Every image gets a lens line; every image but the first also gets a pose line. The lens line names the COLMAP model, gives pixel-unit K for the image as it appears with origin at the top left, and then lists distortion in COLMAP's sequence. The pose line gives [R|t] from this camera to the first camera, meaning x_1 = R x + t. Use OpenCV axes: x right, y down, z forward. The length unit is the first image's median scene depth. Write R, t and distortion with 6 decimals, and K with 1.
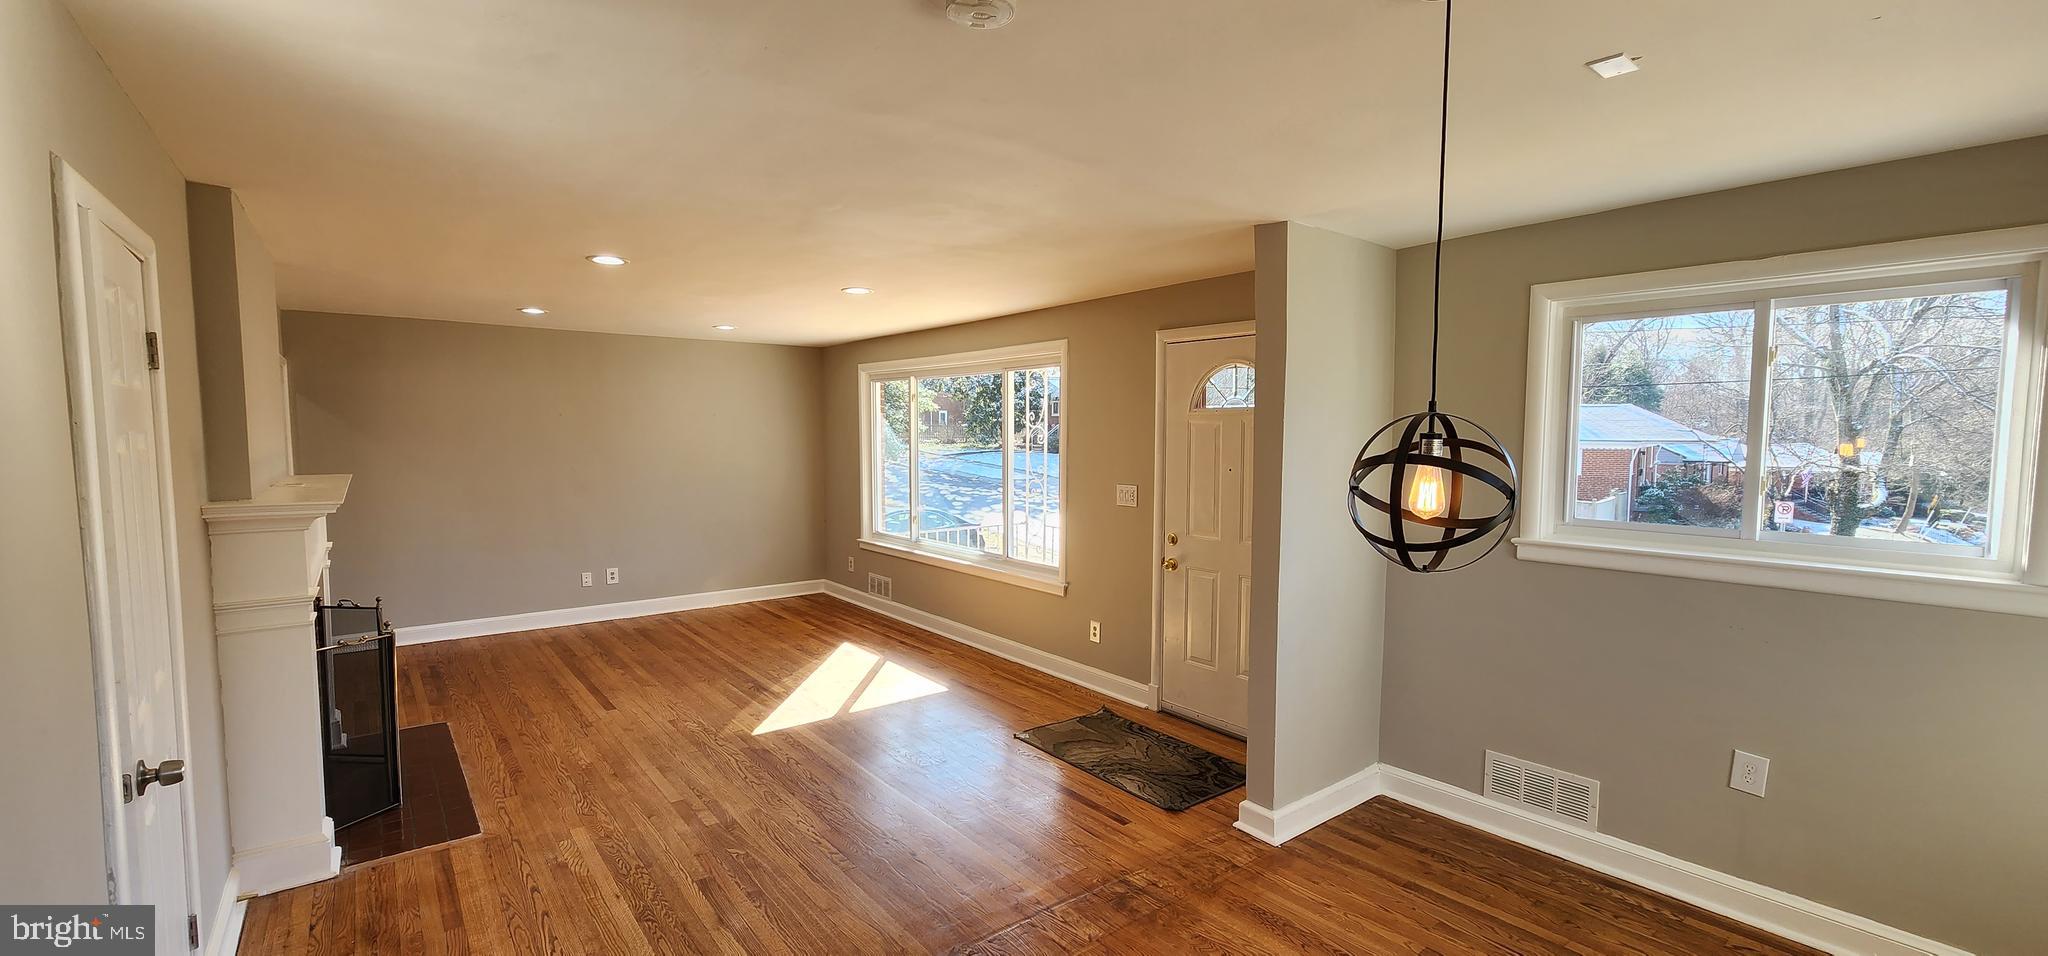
lens RADIAL K [[840.8, 0, 1017.7], [0, 840.8, 490.2], [0, 0, 1]] dist [0.001311, -0.000111]
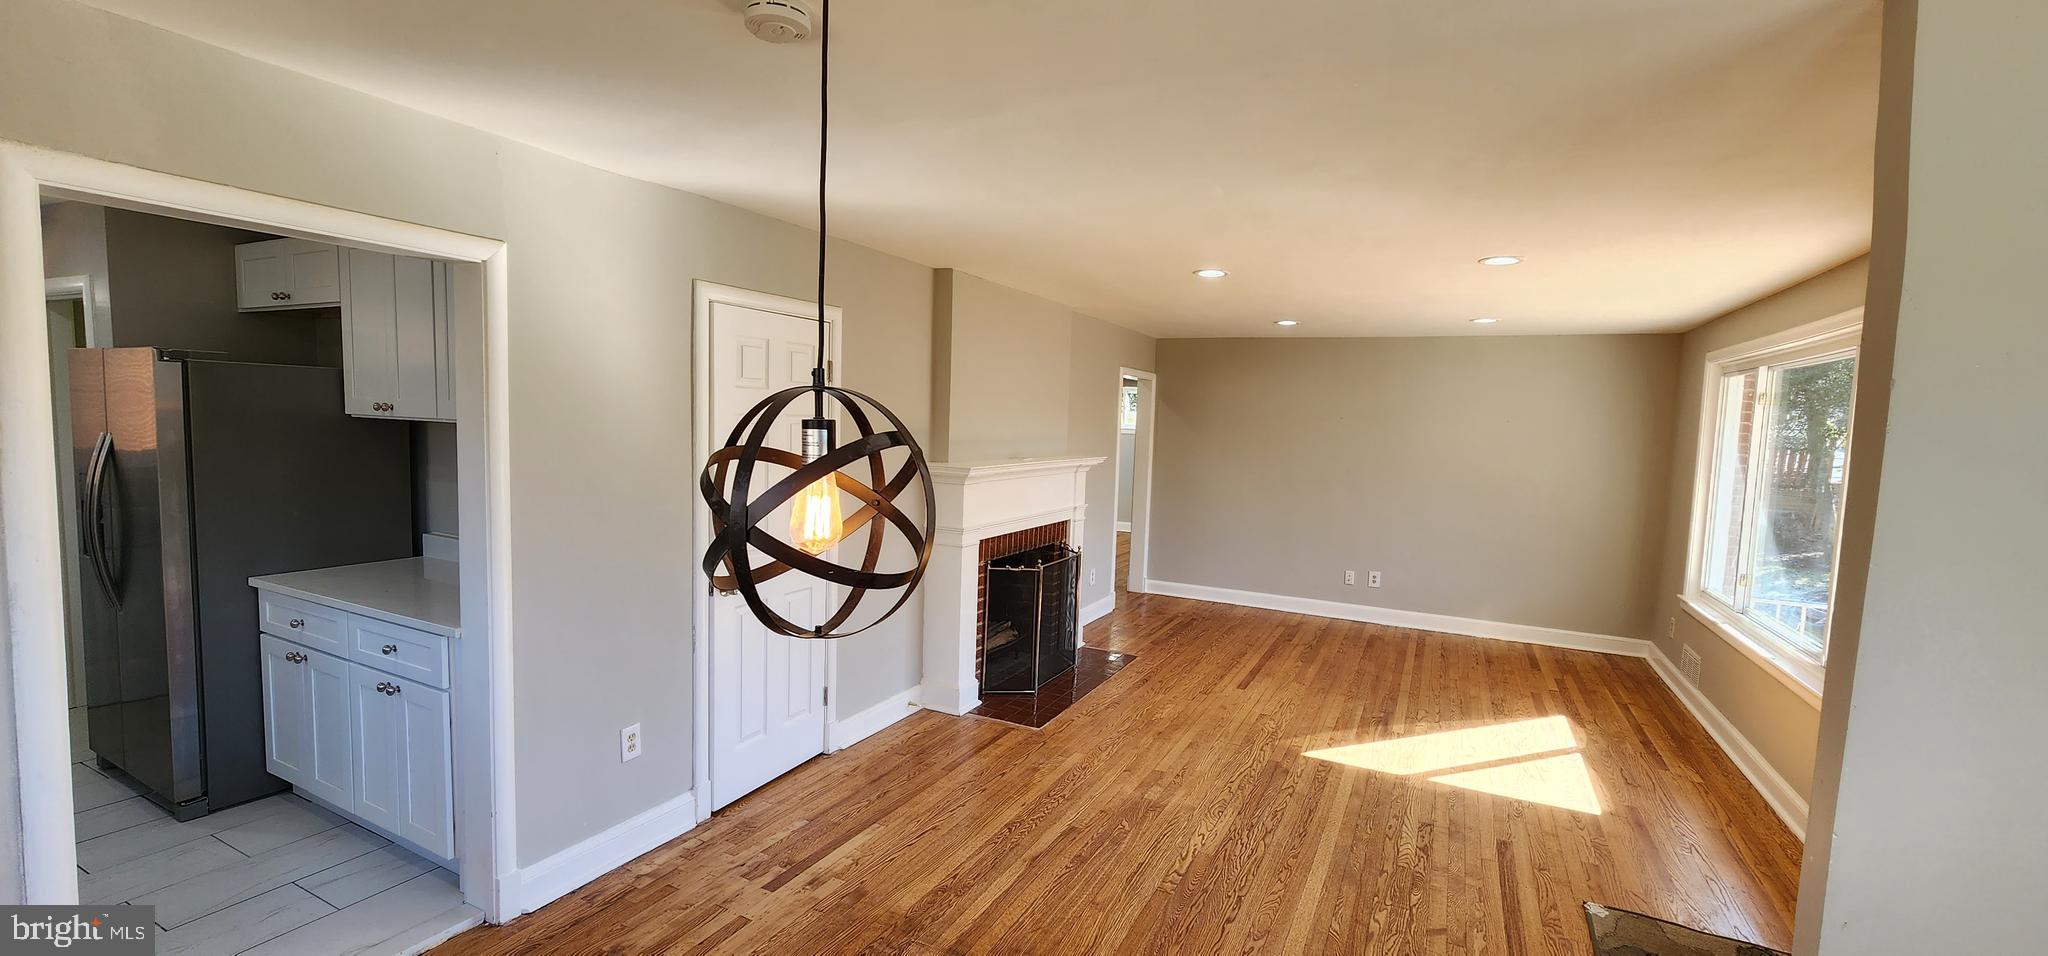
lens RADIAL K [[842.7, 0, 1016.6], [0, 842.7, 488.3], [0, 0, 1]] dist [0.002786, -0.000043]
pose [[0.415422, 0.086789, -0.905479, 0.369854], [-0.099800, 0.993777, 0.049466, -0.019795], [0.904137, 0.069818, 0.421499, 0.281868]]
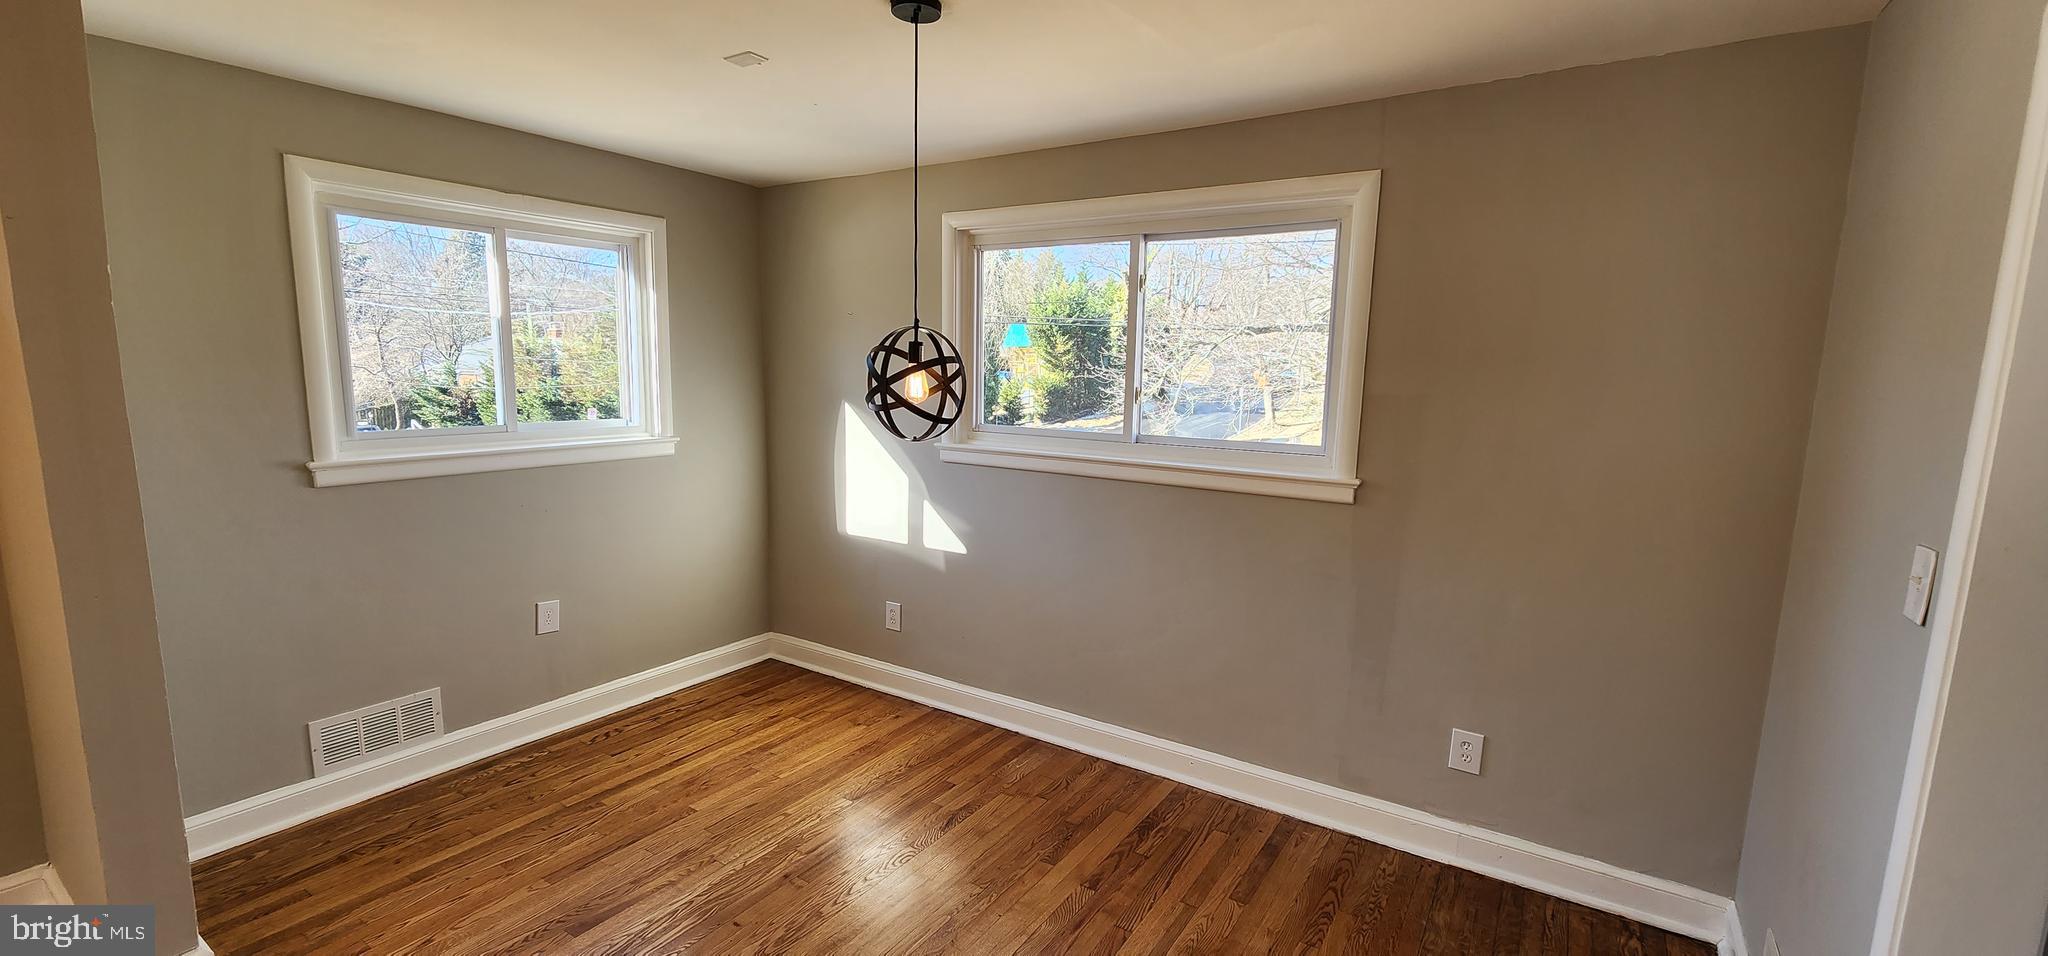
lens RADIAL K [[836.6, 0, 1015.9], [0, 836.6, 490.6], [0, 0, 1]] dist [-0.000998, -0.000109]
pose [[-0.311996, -0.150272, 0.938124, -0.294473], [0.049289, 0.983523, 0.173936, -0.018837], [-0.948804, 0.100507, -0.299448, 0.417034]]
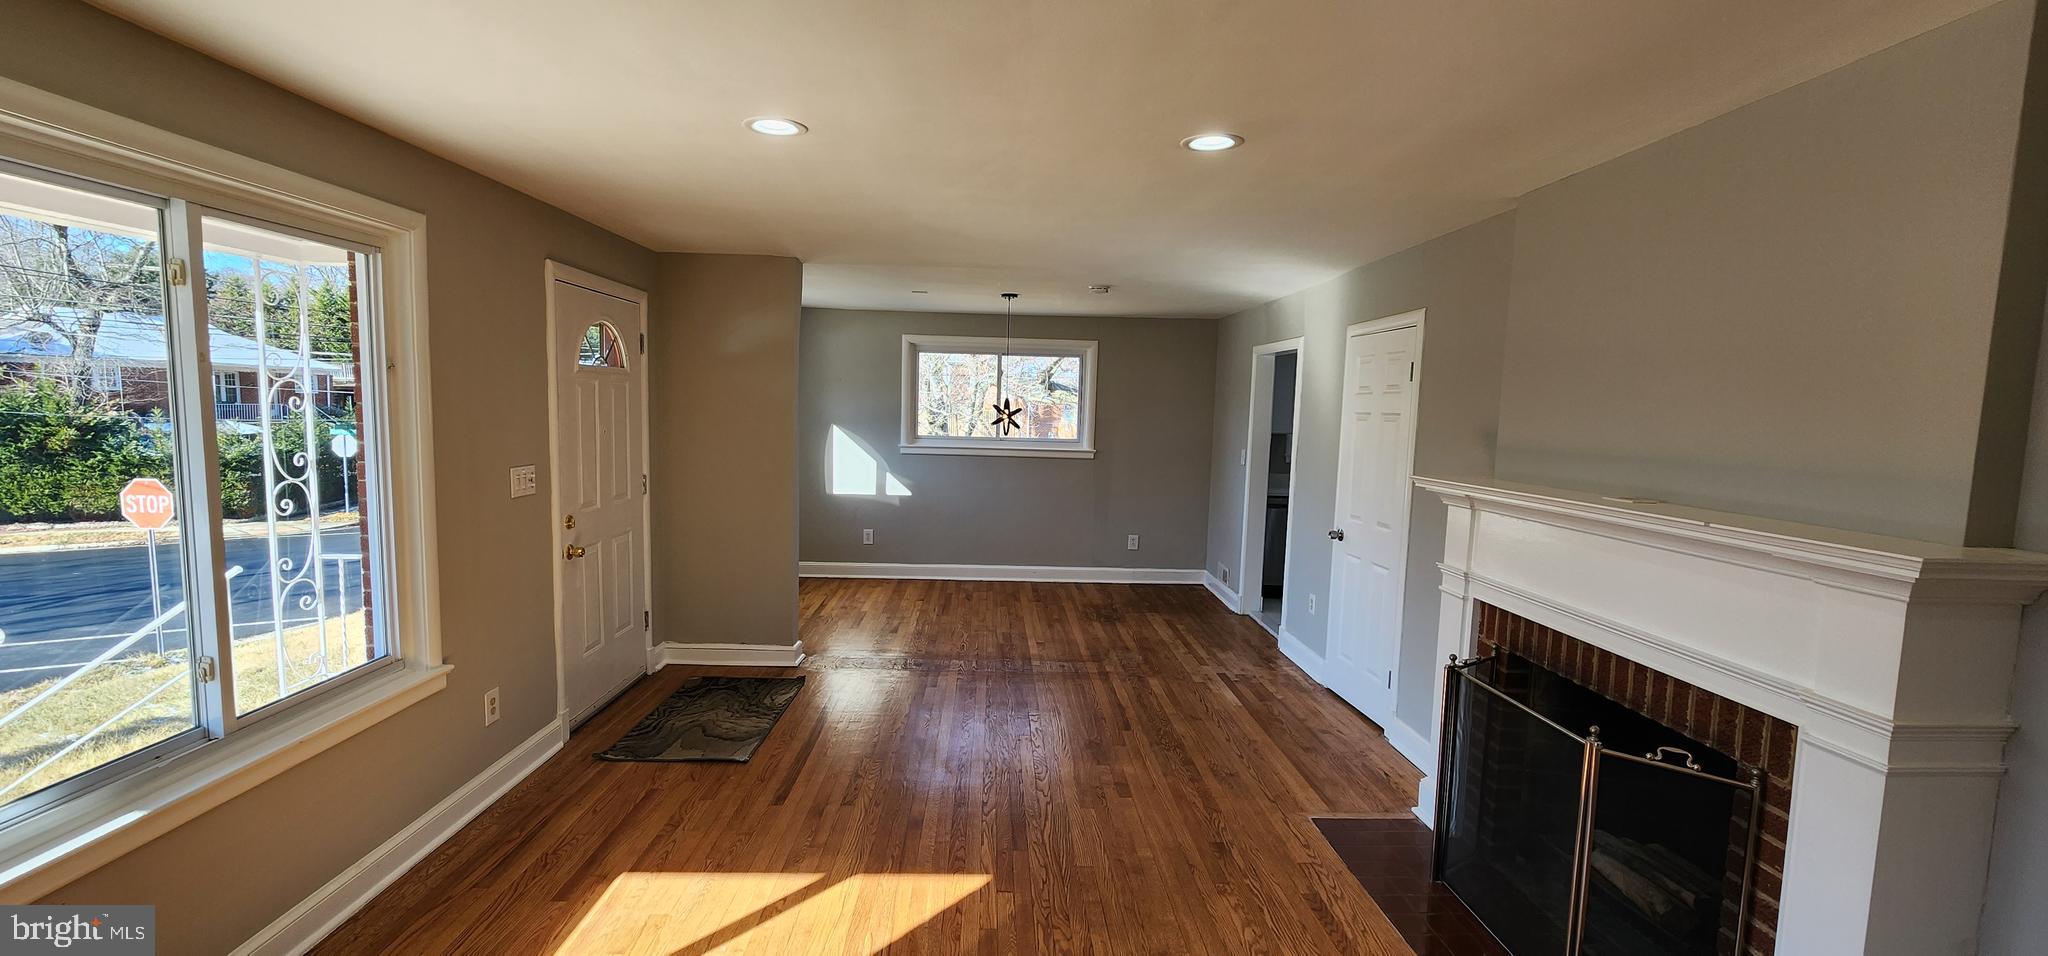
lens RADIAL K [[840.8, 0, 1017.7], [0, 840.8, 490.2], [0, 0, 1]] dist [0.001311, -0.000111]
pose [[-0.805712, -0.083904, 0.586334, -0.660800], [0.014836, 0.986747, 0.161589, -0.100558], [-0.592121, 0.138893, -0.793789, 1.409915]]
